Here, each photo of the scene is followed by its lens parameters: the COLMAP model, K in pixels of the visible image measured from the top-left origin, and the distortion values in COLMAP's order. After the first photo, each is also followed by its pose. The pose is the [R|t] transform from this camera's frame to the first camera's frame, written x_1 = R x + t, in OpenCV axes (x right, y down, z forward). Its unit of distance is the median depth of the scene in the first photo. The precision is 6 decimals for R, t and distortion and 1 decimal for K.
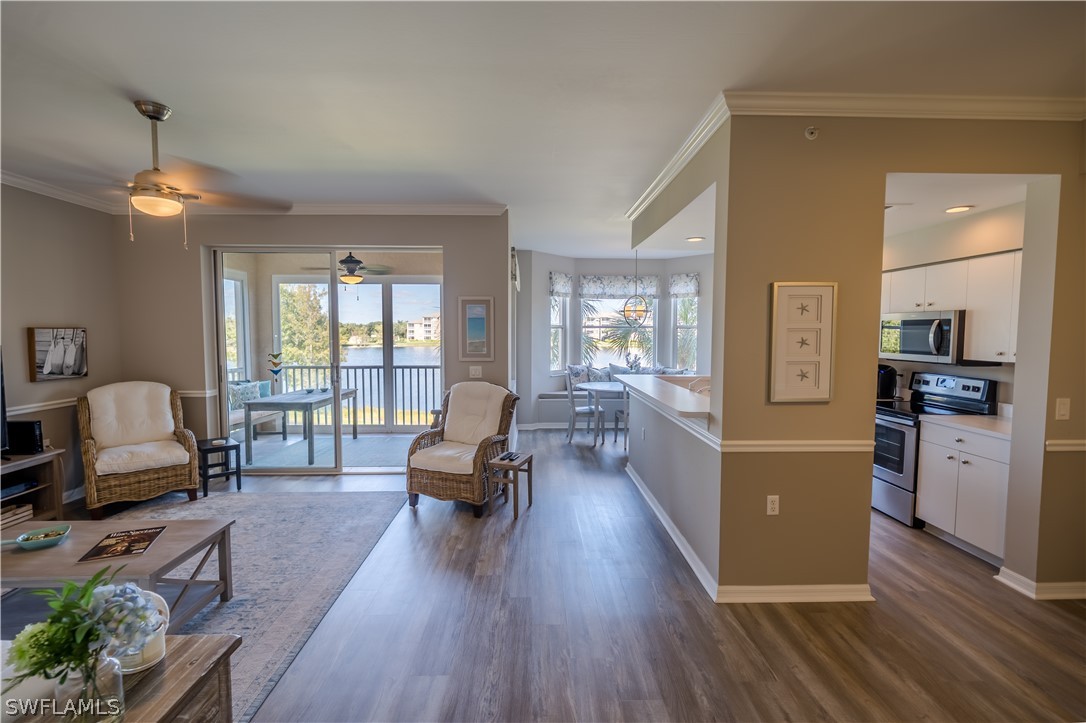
lens RADIAL K [[466.8, 0, 542.8], [0, 466.8, 357.6], [0, 0, 1]] dist [0.001731, 0.000096]
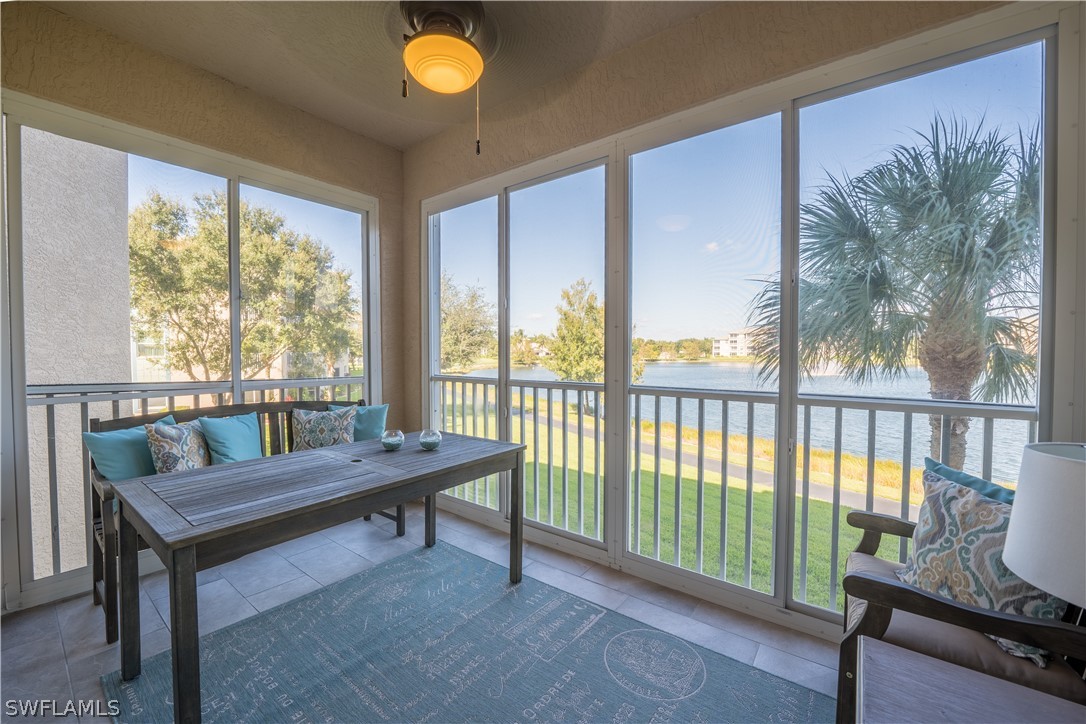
lens RADIAL K [[412.5, 0, 553.7], [0, 412.5, 361.9], [0, 0, 1]] dist [-0.001683, -0.000049]
pose [[0.794510, 0.014203, -0.607085, -0.258040], [-0.029538, 0.999447, -0.015275, 0.008294], [0.606532, 0.030068, 0.794490, 1.051190]]
